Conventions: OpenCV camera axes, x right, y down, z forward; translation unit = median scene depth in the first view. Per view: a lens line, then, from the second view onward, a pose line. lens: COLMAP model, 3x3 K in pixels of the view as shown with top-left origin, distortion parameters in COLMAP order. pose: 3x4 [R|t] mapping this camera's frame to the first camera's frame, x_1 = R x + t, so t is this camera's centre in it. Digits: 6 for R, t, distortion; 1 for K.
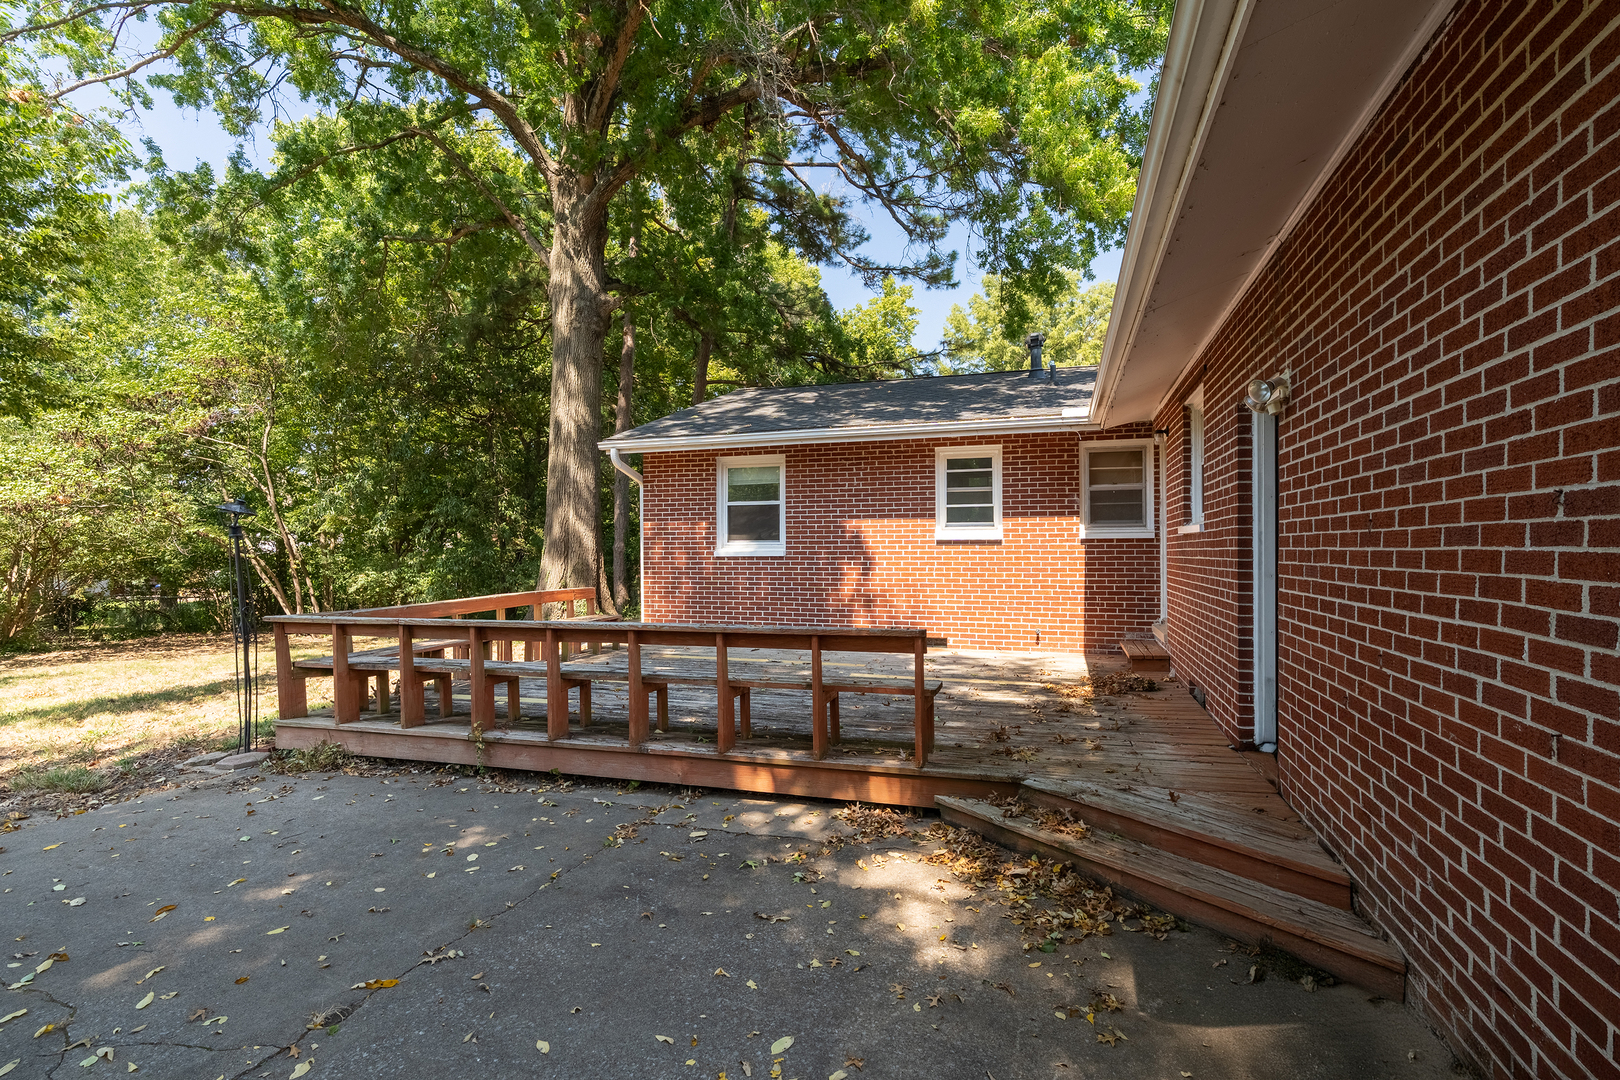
lens RADIAL K [[772.1, 0, 812.6], [0, 772.1, 544.2], [0, 0, 1]] dist [-0.008082, 0.002919]
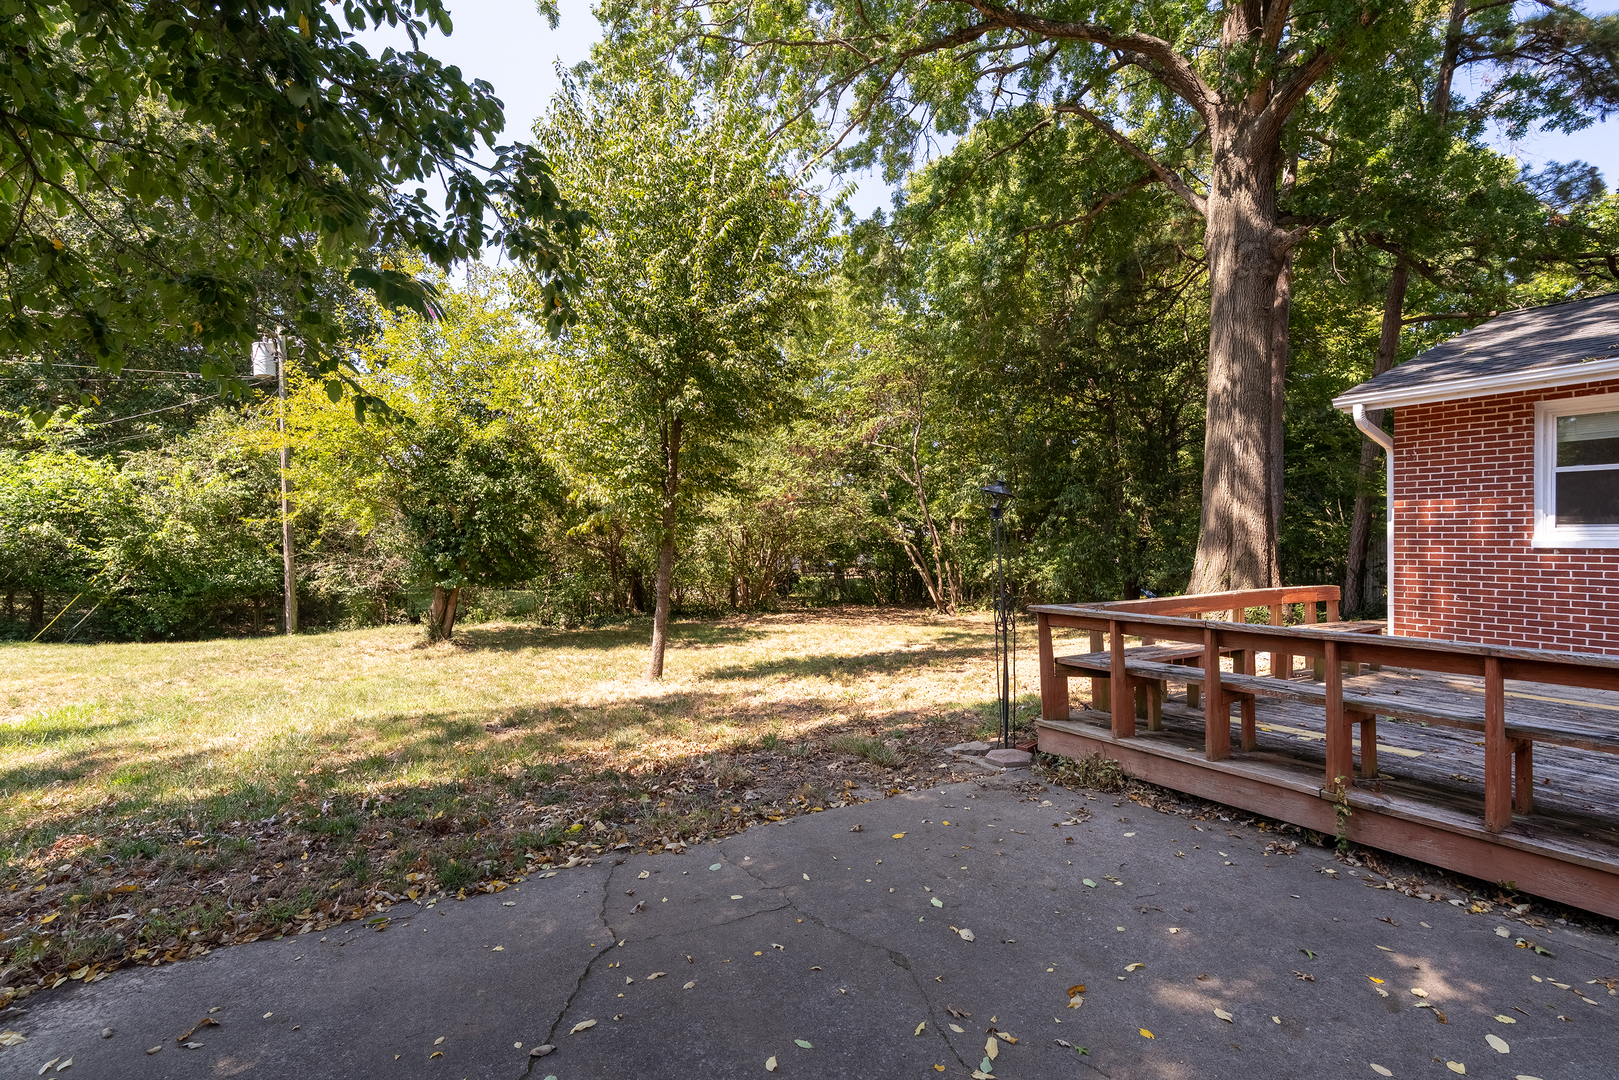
lens RADIAL K [[771.7, 0, 808.8], [0, 771.7, 536.1], [0, 0, 1]] dist [-0.008082, 0.002919]
pose [[0.752494, 0.006594, -0.658567, -0.103307], [-0.005350, 0.999978, 0.003900, 0.003572], [0.658578, 0.000588, 0.752512, 0.046443]]
